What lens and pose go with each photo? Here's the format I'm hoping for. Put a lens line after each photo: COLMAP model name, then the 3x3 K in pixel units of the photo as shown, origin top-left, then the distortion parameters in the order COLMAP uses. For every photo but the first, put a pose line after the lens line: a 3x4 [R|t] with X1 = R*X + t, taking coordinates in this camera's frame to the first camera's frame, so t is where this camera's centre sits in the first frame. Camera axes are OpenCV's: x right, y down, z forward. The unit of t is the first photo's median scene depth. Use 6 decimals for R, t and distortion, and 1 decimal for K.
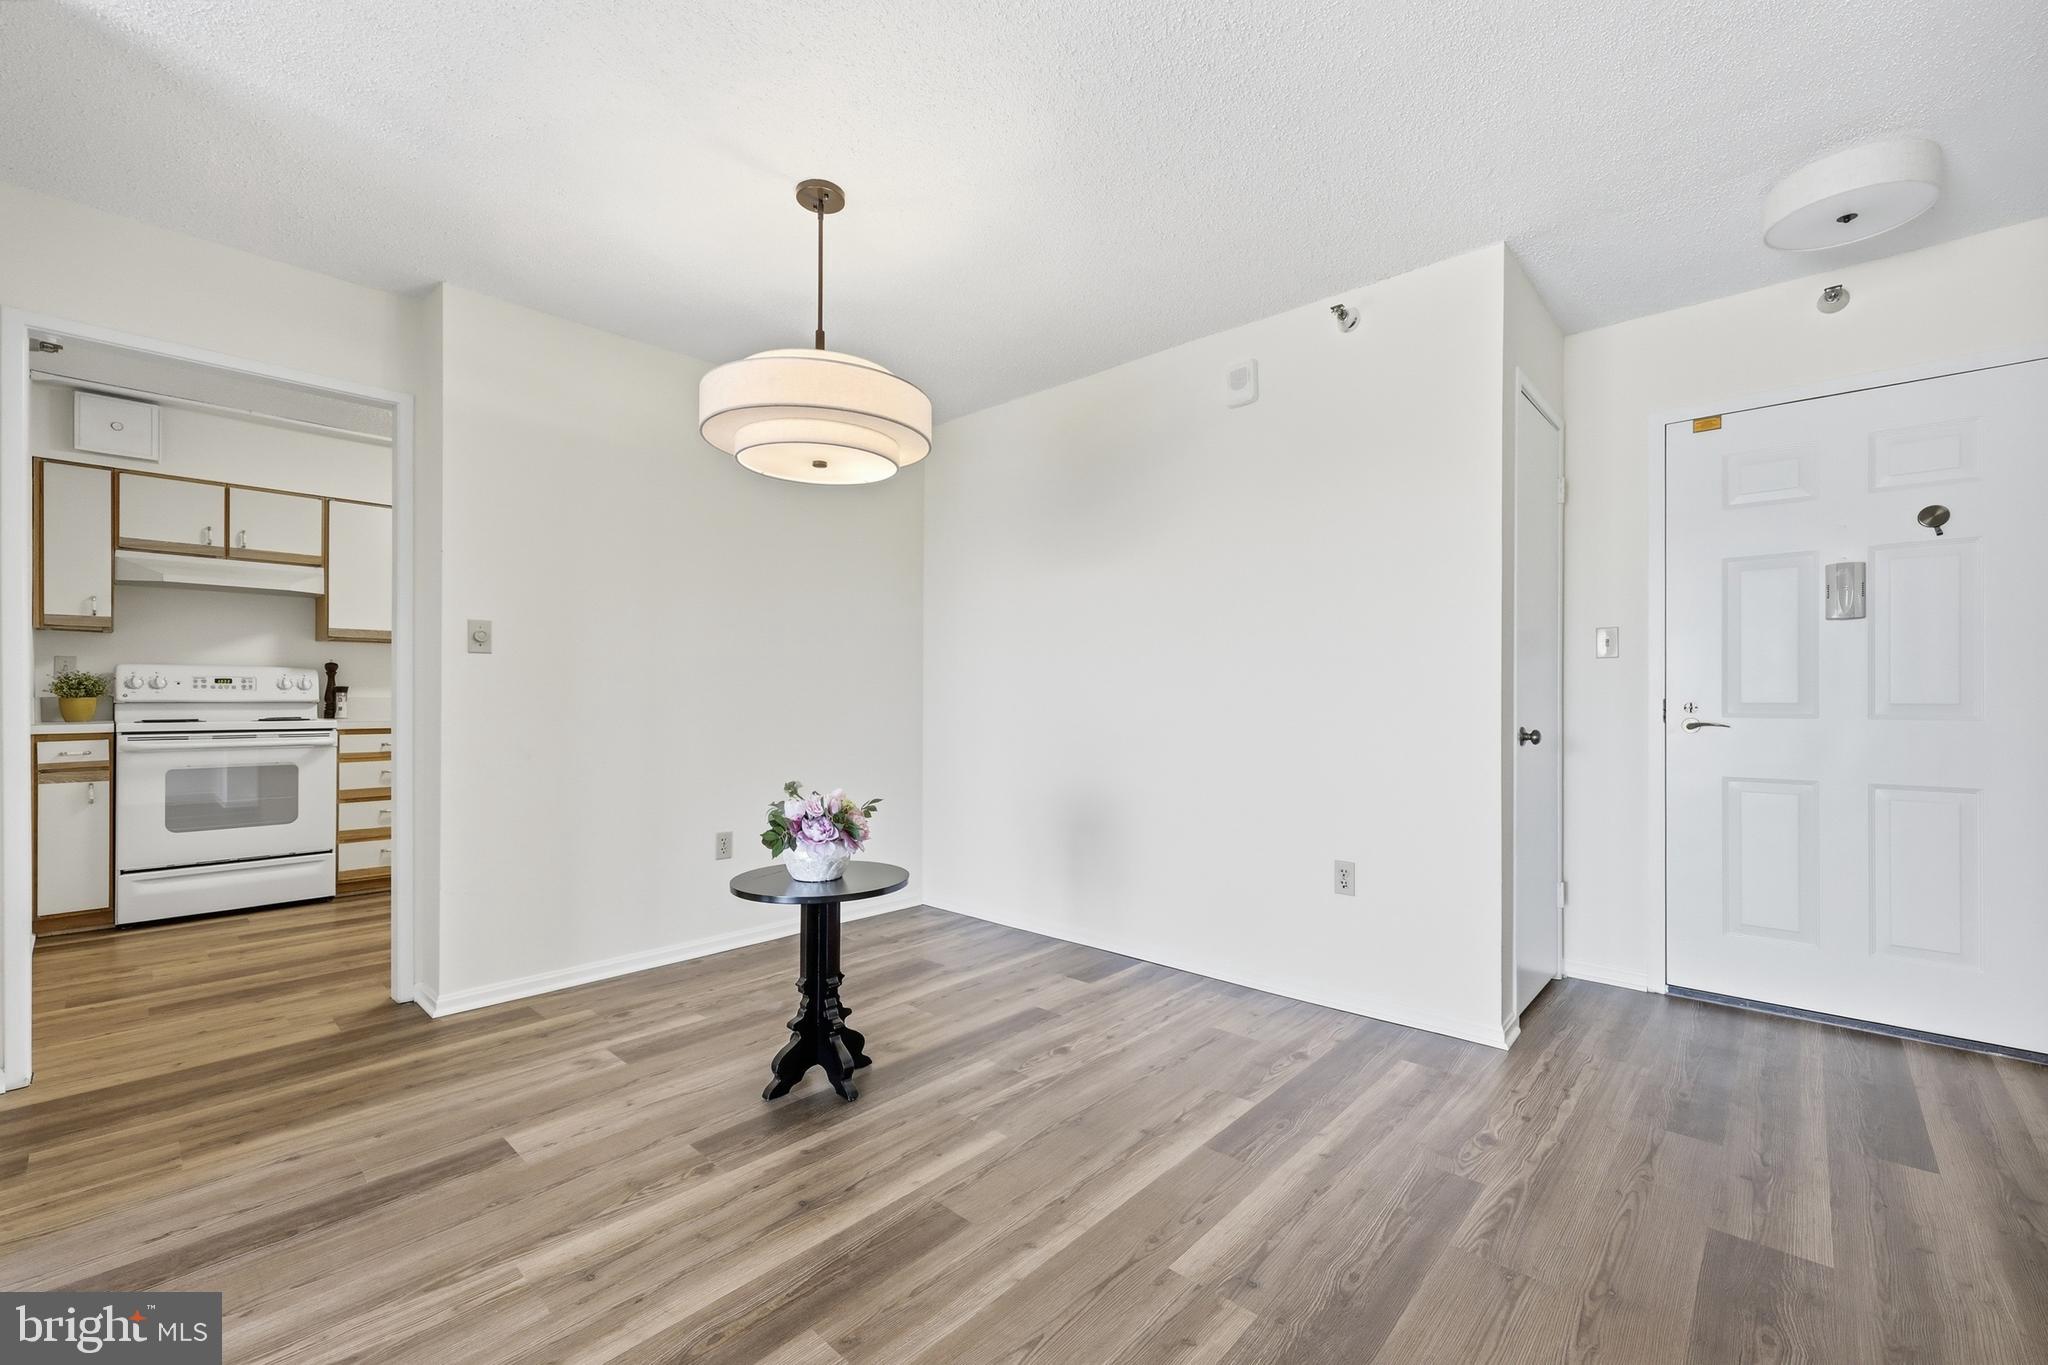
lens RADIAL K [[852.8, 0, 1044.7], [0, 852.8, 693.8], [0, 0, 1]] dist [0.001333, 0.000438]
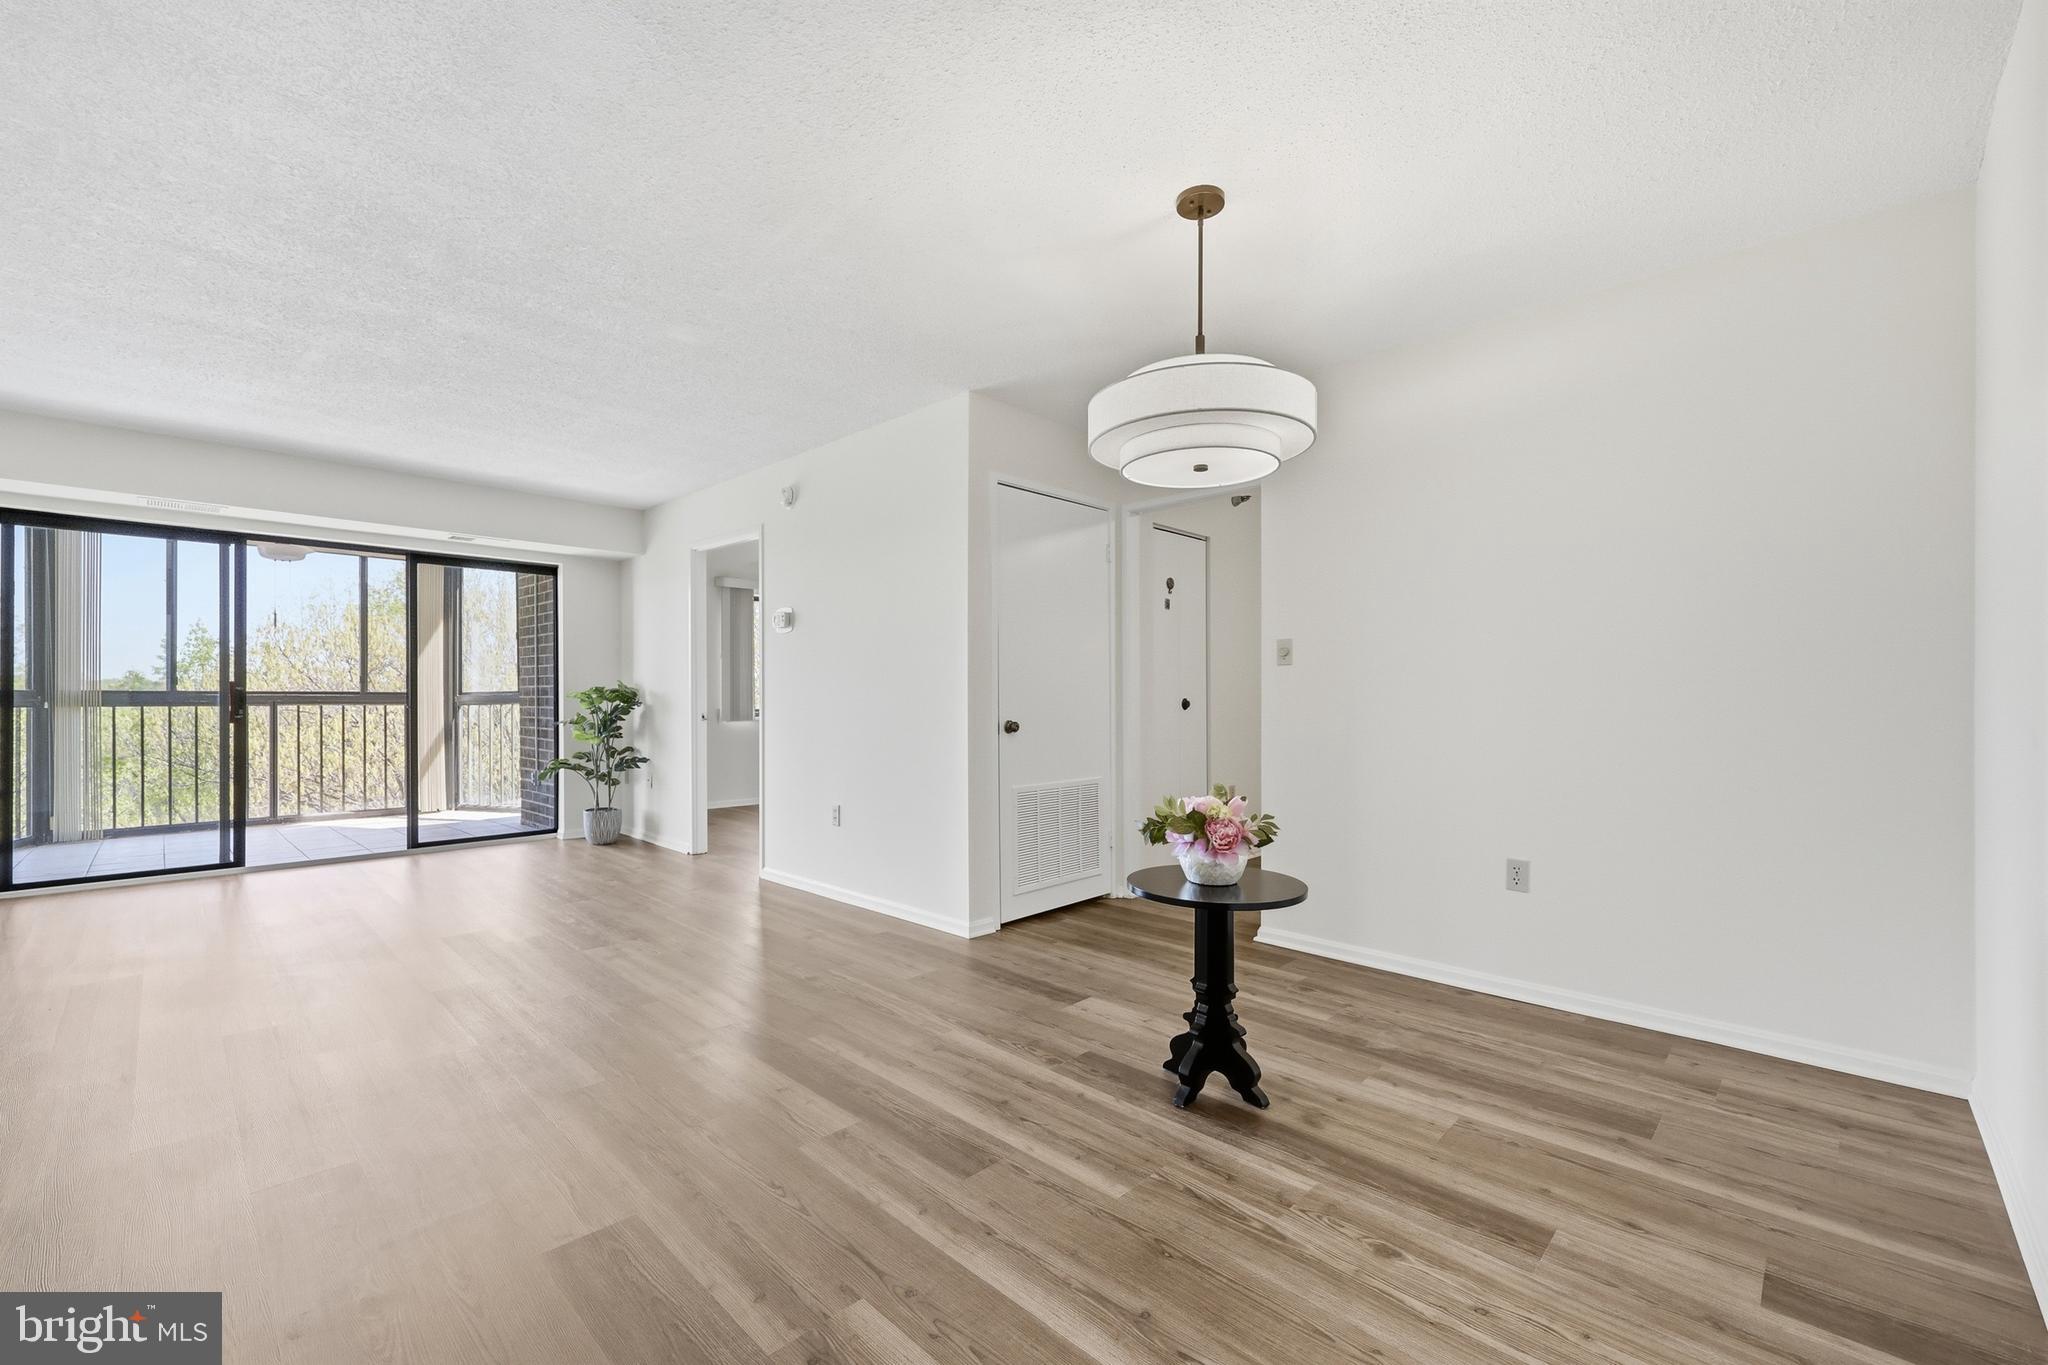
lens RADIAL K [[830.1, 0, 1030.4], [0, 830.1, 697.4], [0, 0, 1]] dist [0.002010, 0.000178]
pose [[-0.035731, -0.001709, -0.999360, 0.505569], [0.004143, 0.999990, -0.001858, -0.003080], [0.999353, -0.004207, -0.035724, 0.573426]]
